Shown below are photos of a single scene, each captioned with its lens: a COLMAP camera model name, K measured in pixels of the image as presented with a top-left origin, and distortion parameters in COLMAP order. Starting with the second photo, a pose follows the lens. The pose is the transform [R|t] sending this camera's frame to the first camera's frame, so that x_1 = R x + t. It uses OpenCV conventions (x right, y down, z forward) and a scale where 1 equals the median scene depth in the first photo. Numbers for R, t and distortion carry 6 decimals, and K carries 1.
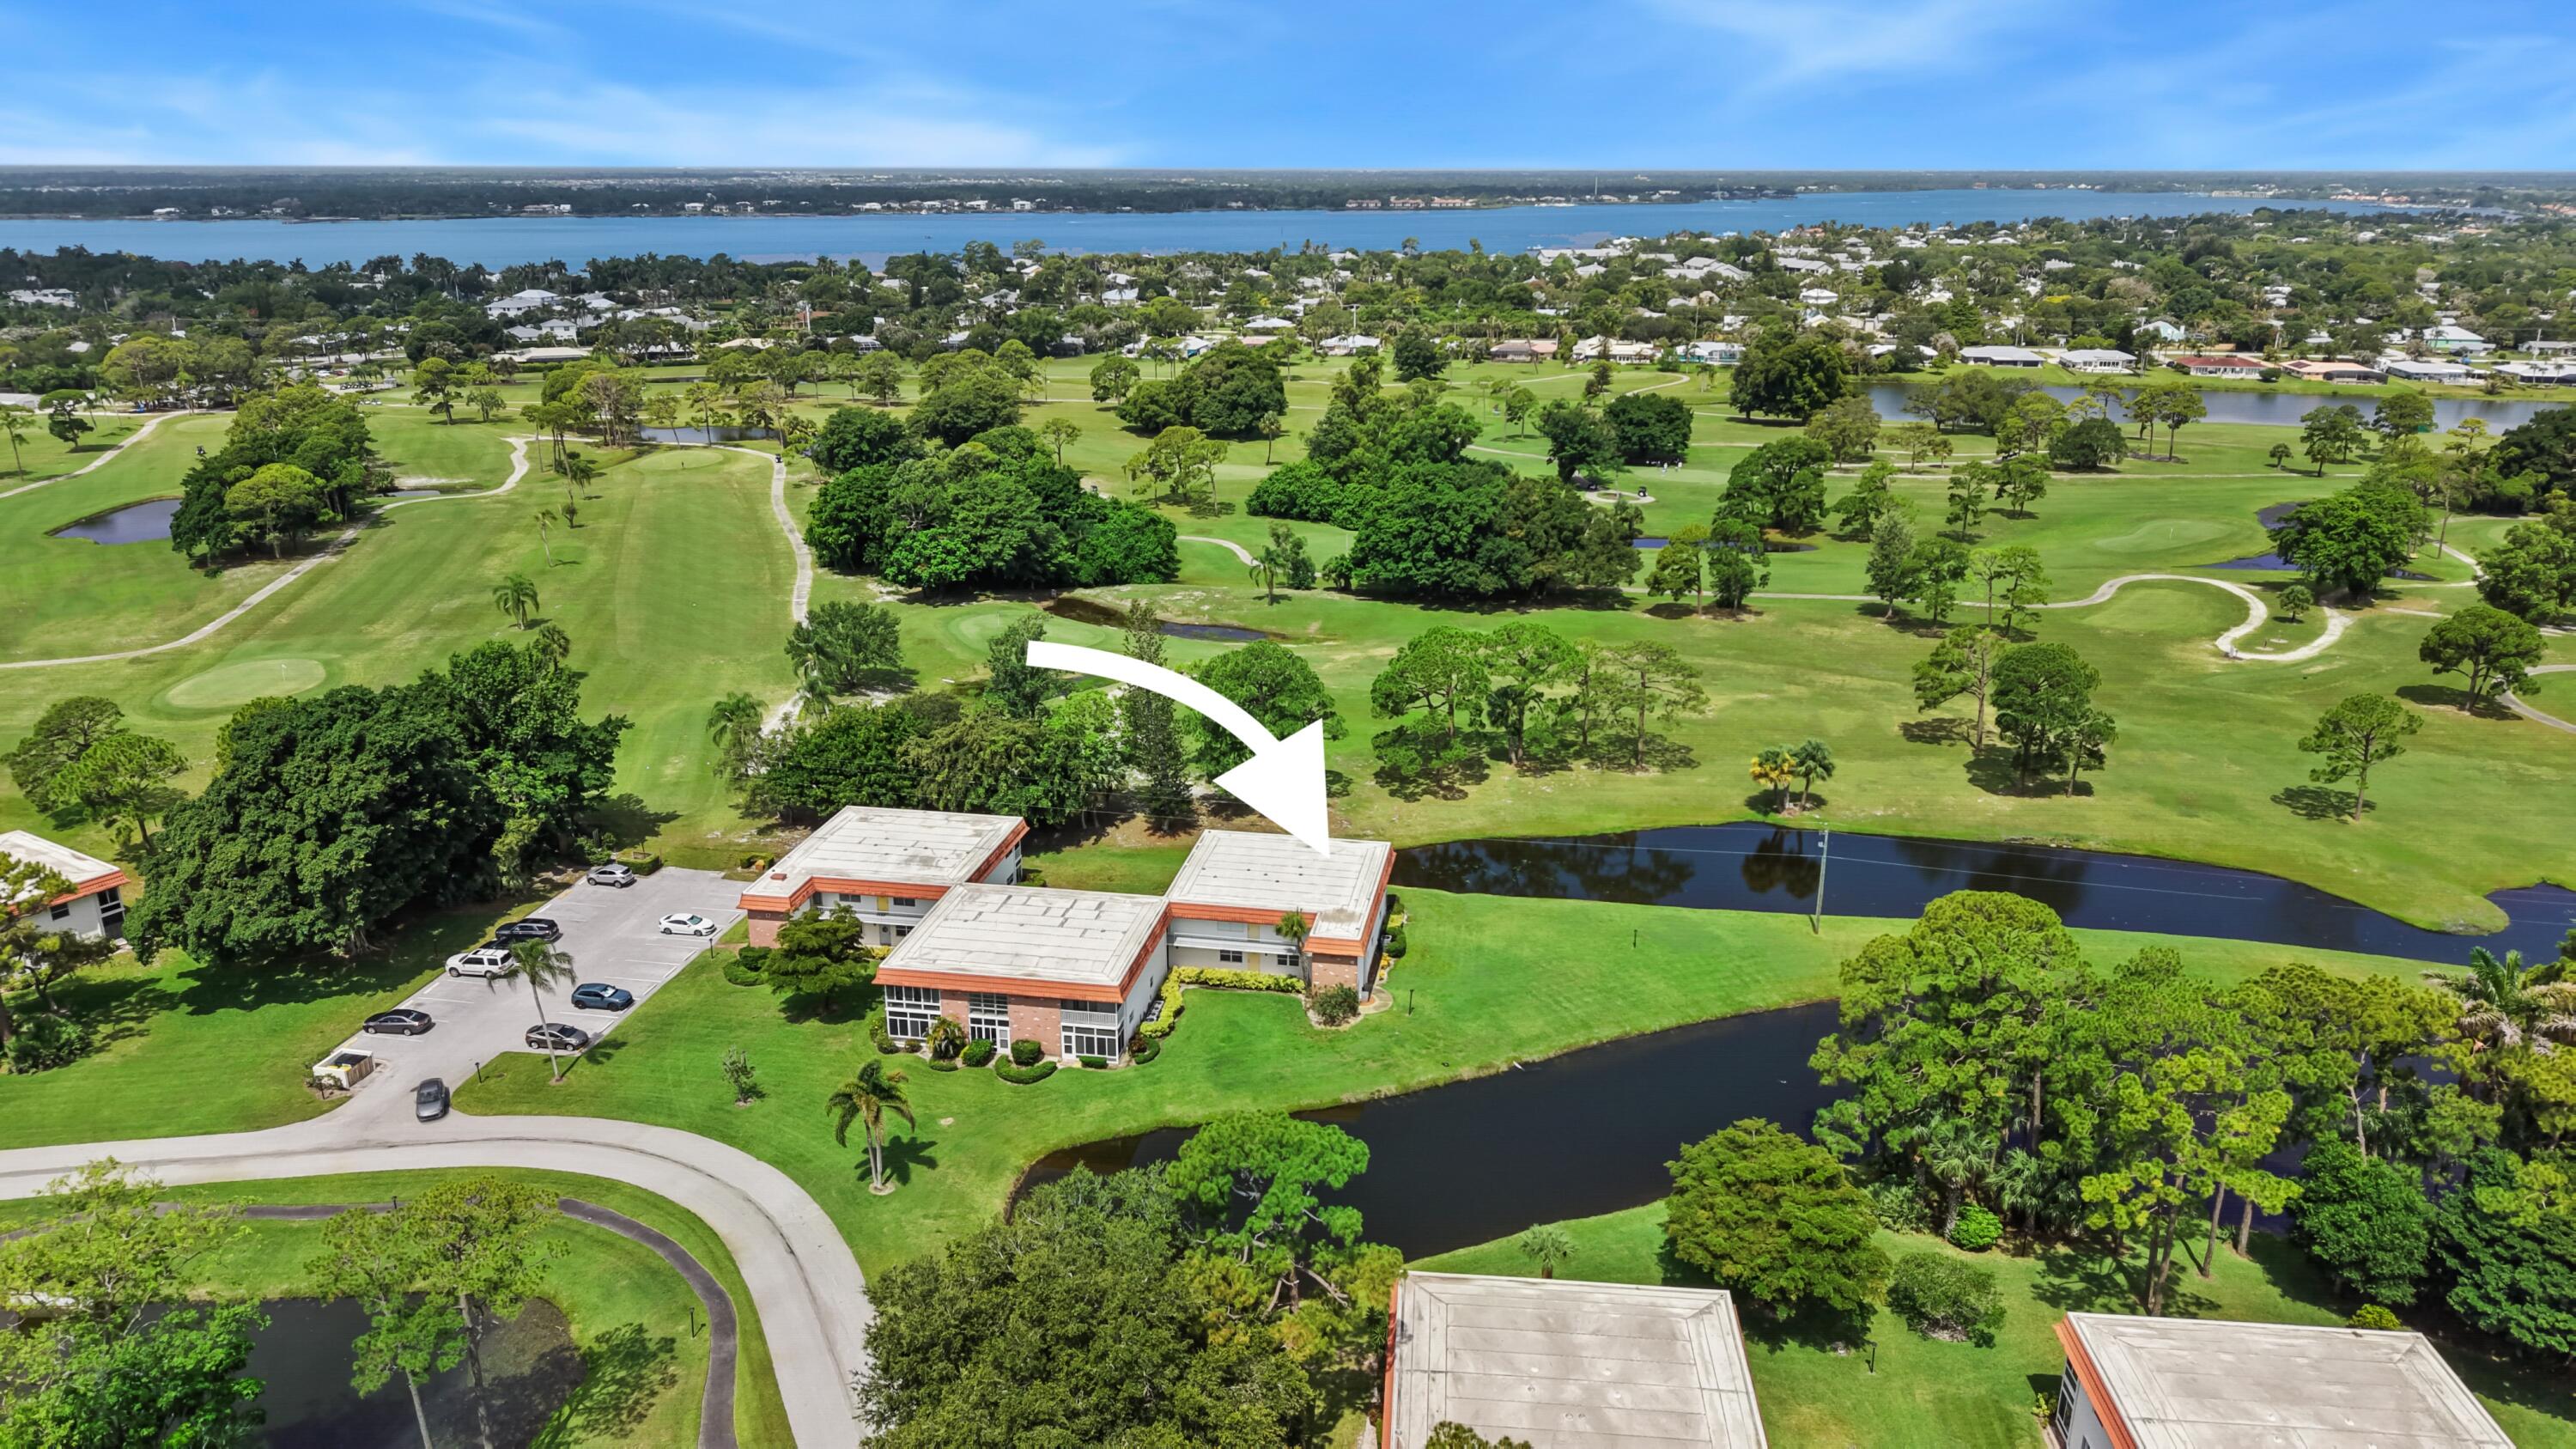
lens RADIAL K [[1733.7, 0, 1288.1], [0, 1733.7, 719.2], [0, 0, 1]] dist [0.038531, -0.012075]
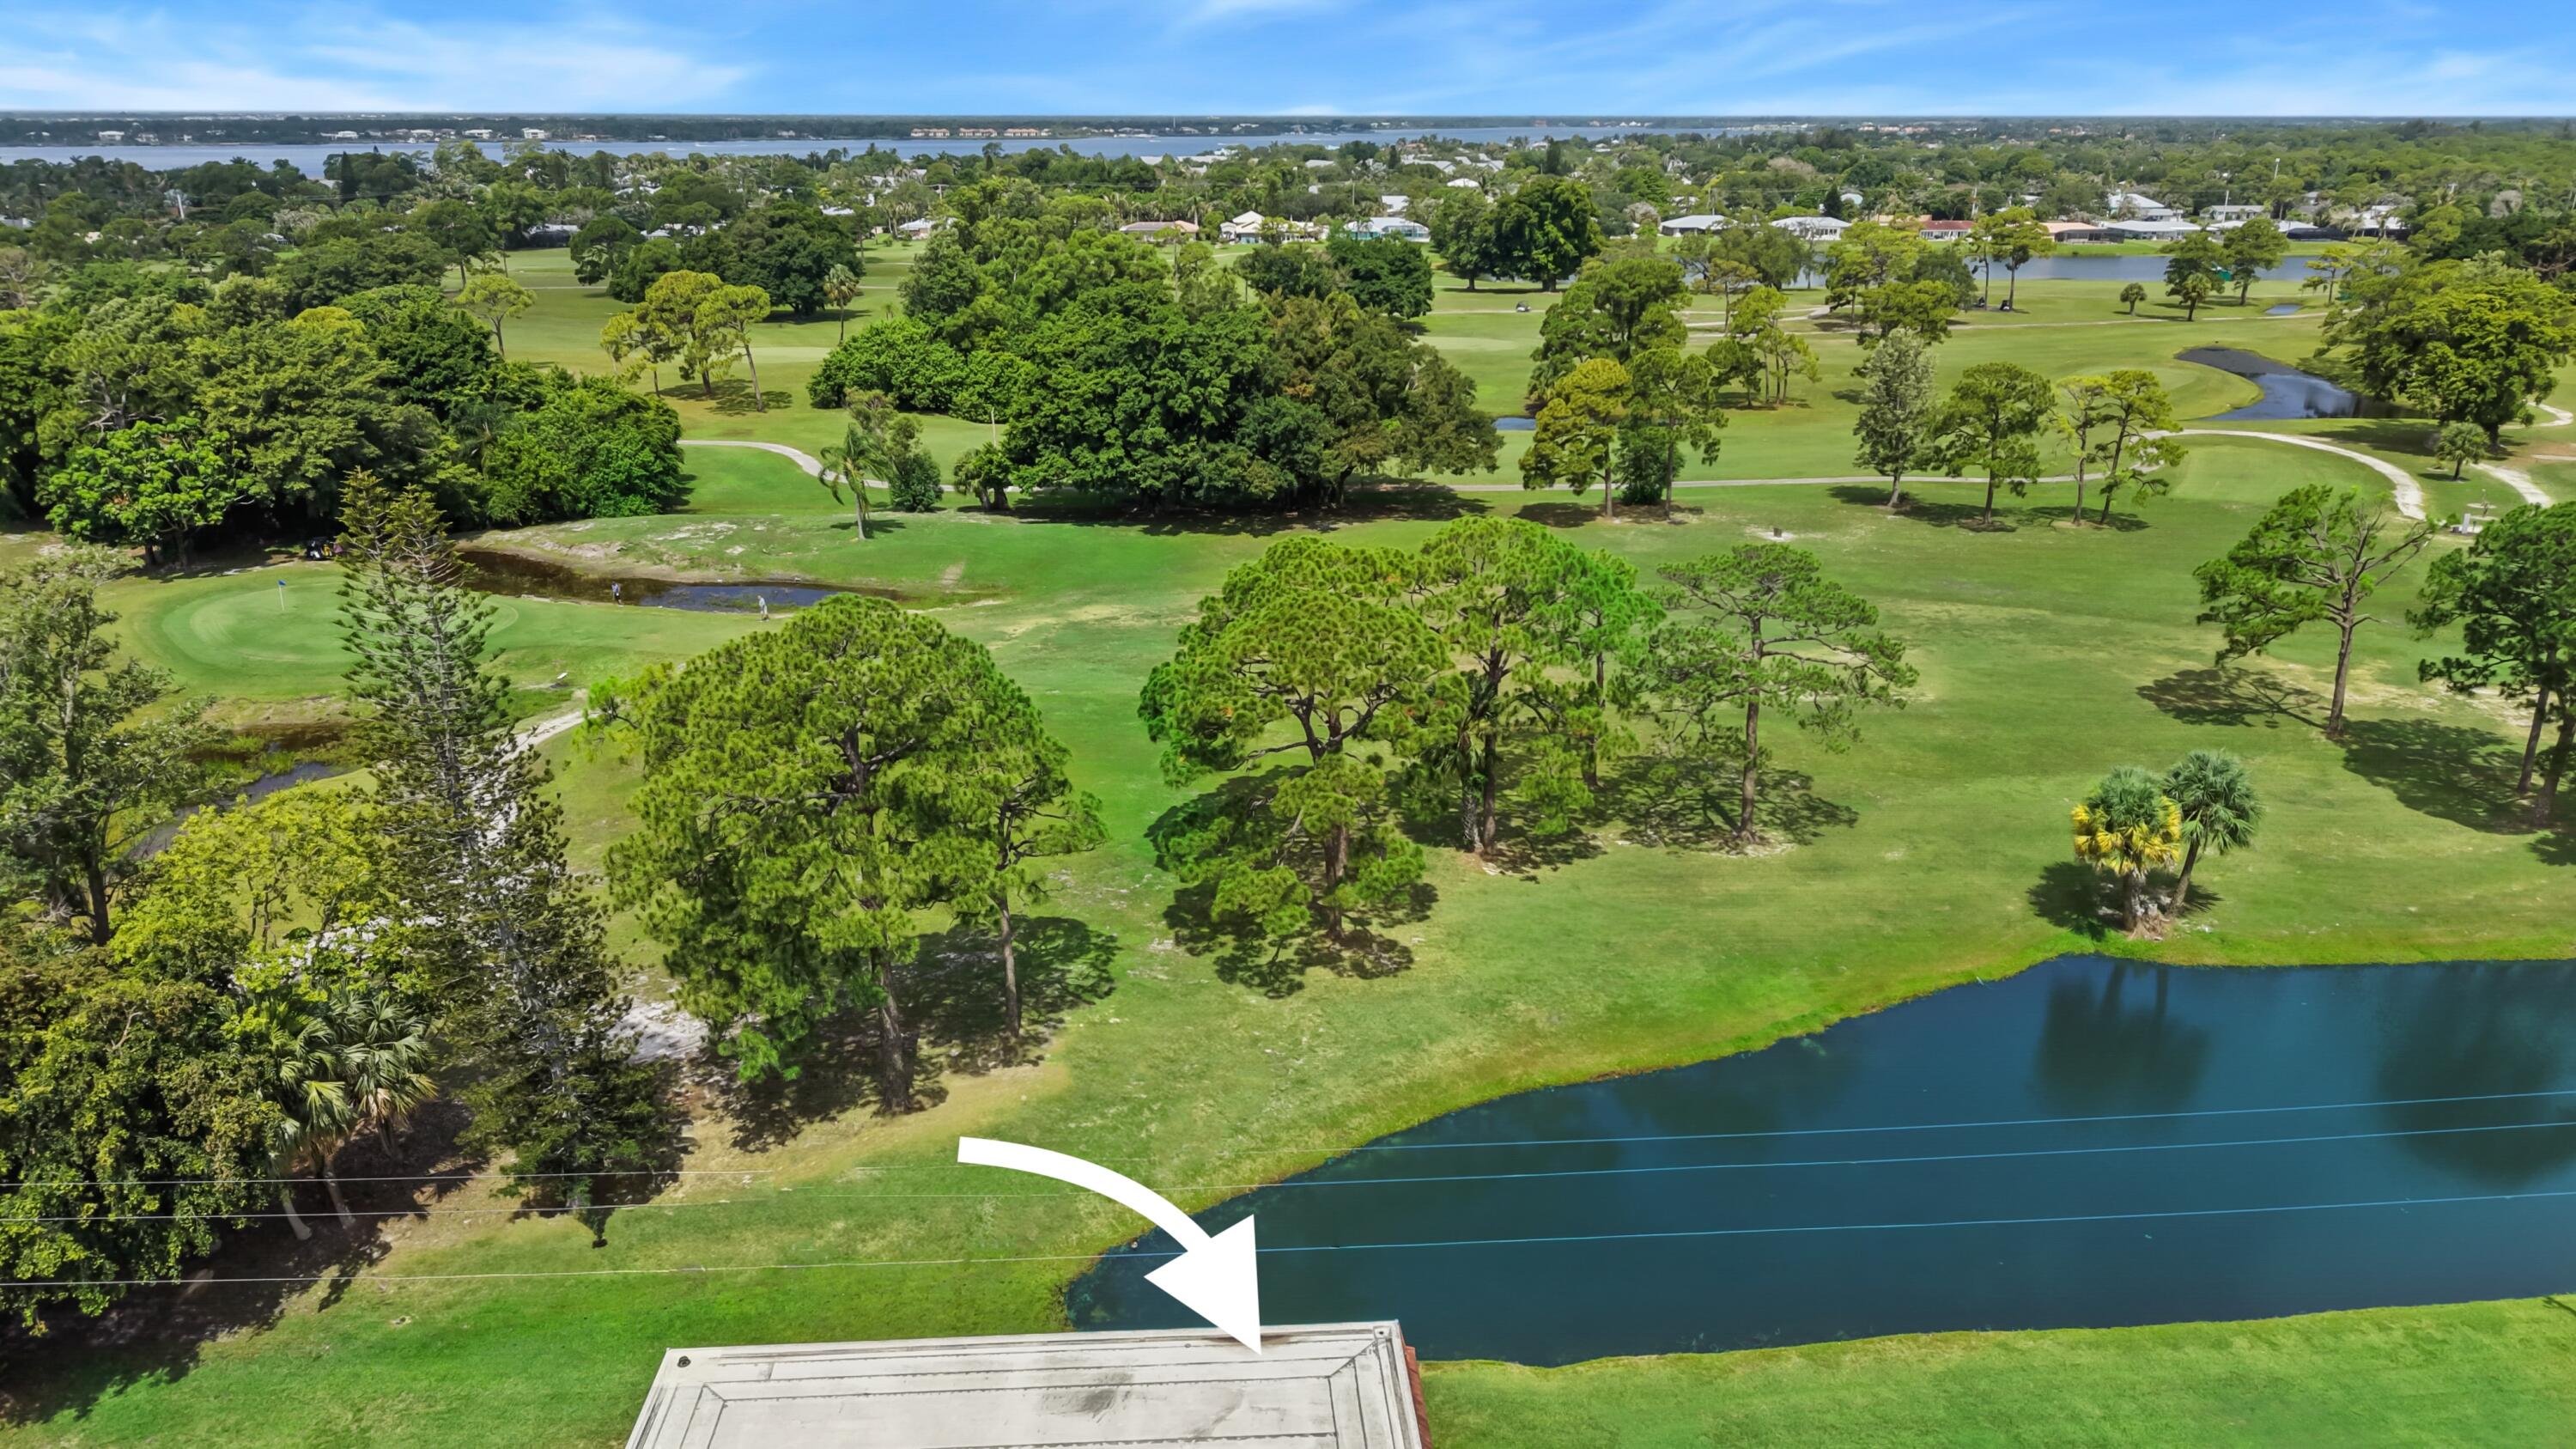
lens RADIAL K [[1733.7, 0, 1310.1], [0, 1733.7, 739.5], [0, 0, 1]] dist [0.038531, -0.012075]
pose [[0.969681, -0.081133, 0.230511, -0.005233], [0.072489, 0.996320, 0.045736, -0.018321], [-0.233373, -0.027639, 0.971994, 0.428753]]
